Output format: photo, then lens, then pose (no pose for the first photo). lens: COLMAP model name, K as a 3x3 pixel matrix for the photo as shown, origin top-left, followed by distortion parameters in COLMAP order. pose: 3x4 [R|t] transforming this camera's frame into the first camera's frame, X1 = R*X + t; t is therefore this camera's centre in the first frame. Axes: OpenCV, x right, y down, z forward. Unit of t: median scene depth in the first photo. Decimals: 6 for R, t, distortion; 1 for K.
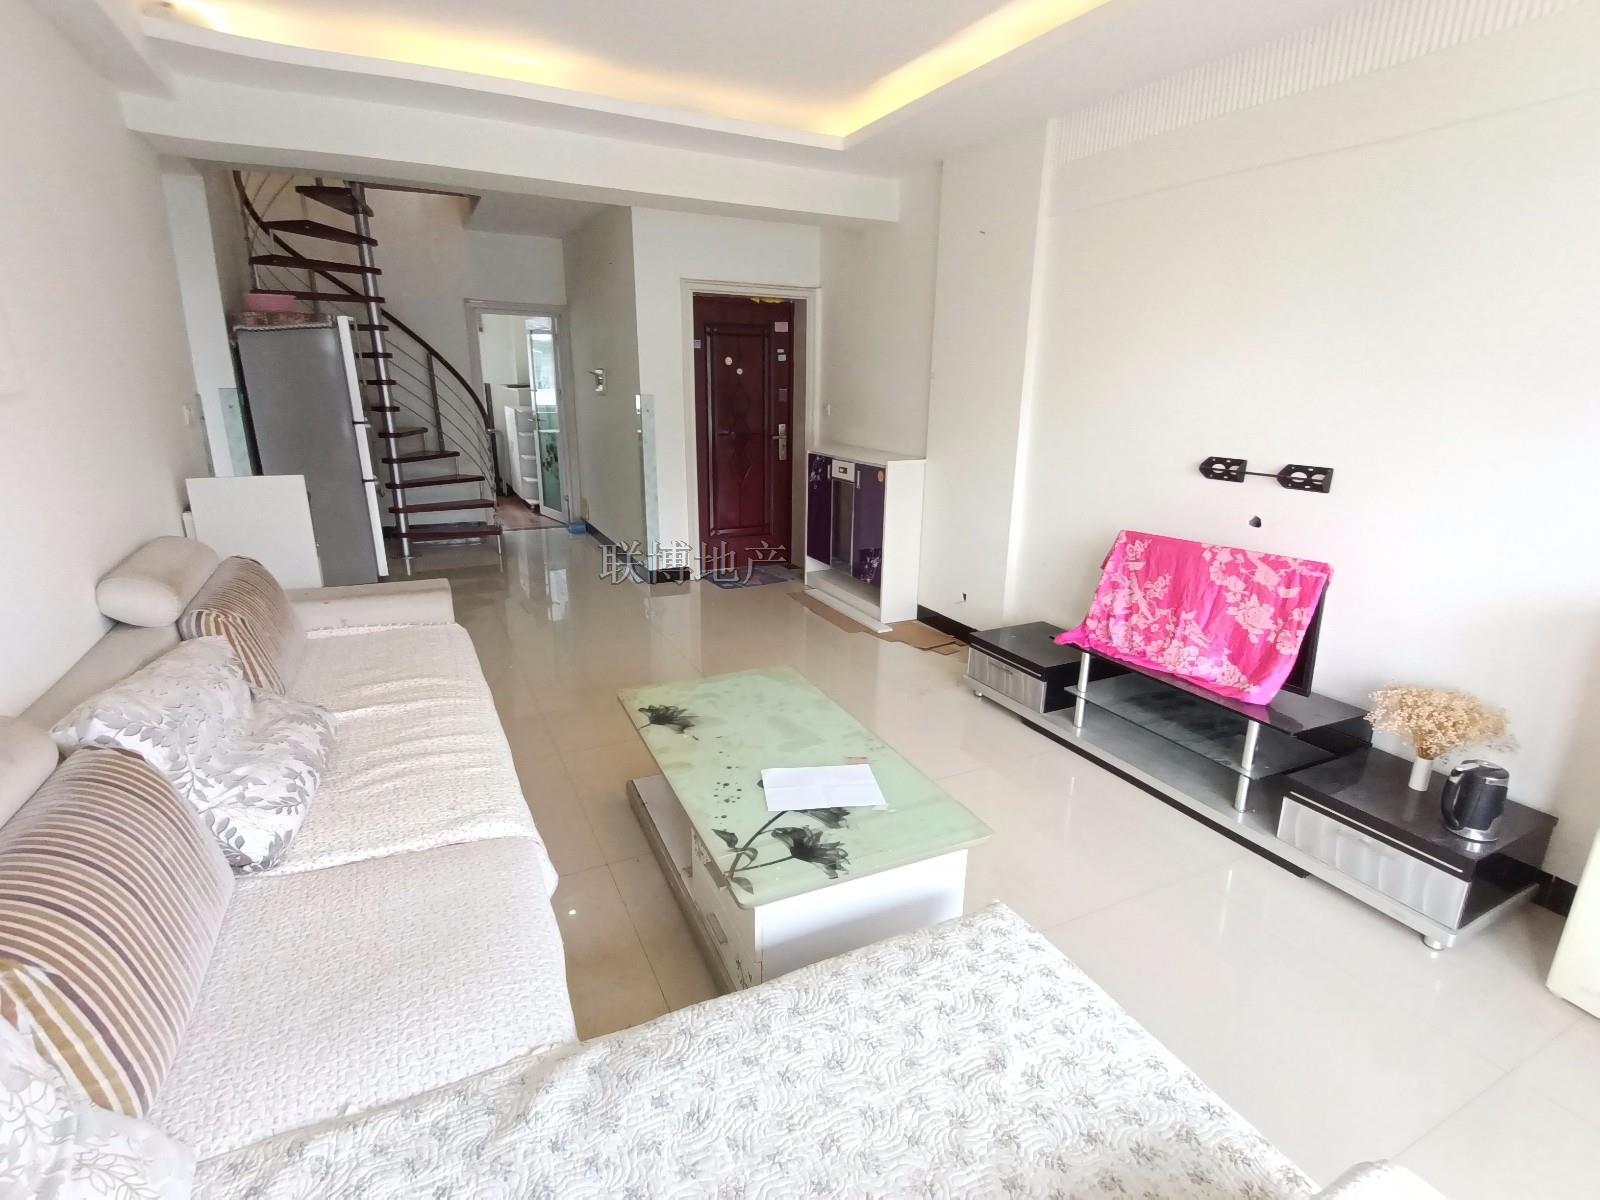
lens RADIAL K [[785.9, 0, 800.7], [0, 785.9, 599.8], [0, 0, 1]] dist [0.000273, -0.000032]
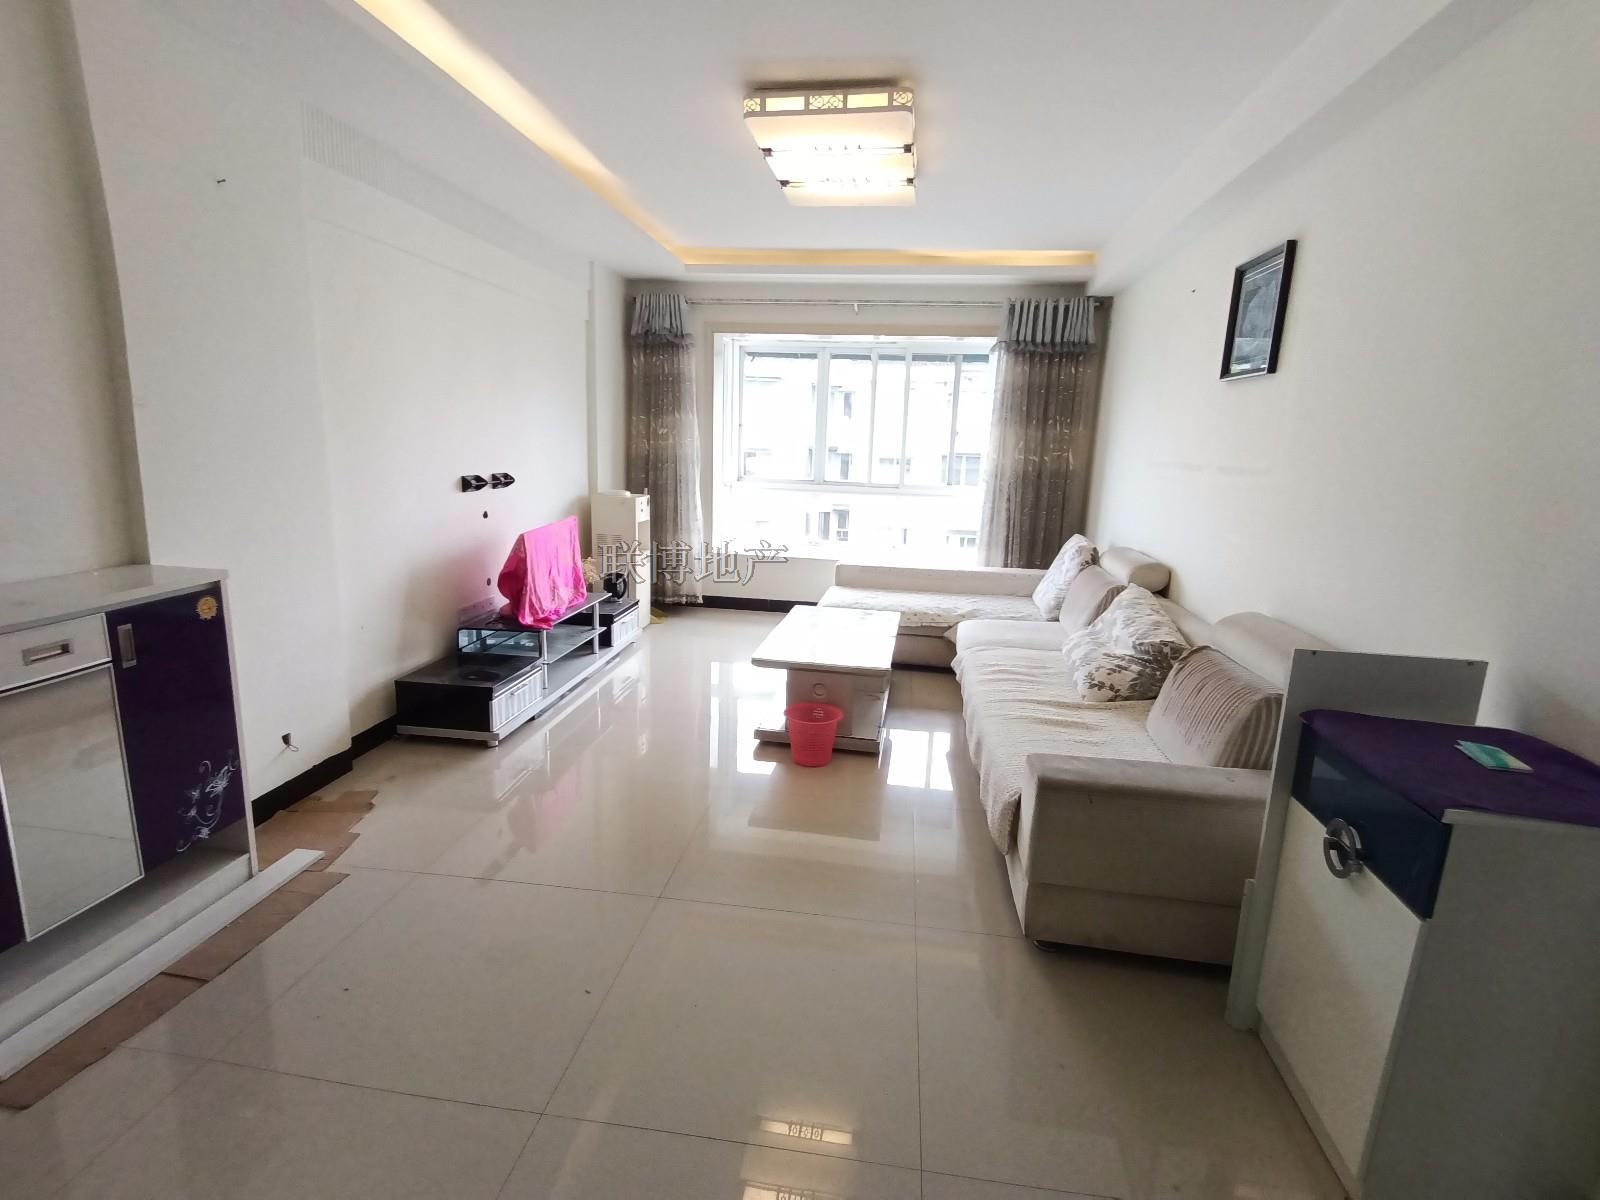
lens RADIAL K [[785.9, 0, 796.7], [0, 785.9, 599.4], [0, 0, 1]] dist [0.000273, -0.000032]
pose [[-0.825300, -0.152958, 0.543584, -0.463507], [0.111463, 0.899552, 0.422353, -0.326221], [-0.553584, 0.409157, -0.725351, 1.148582]]
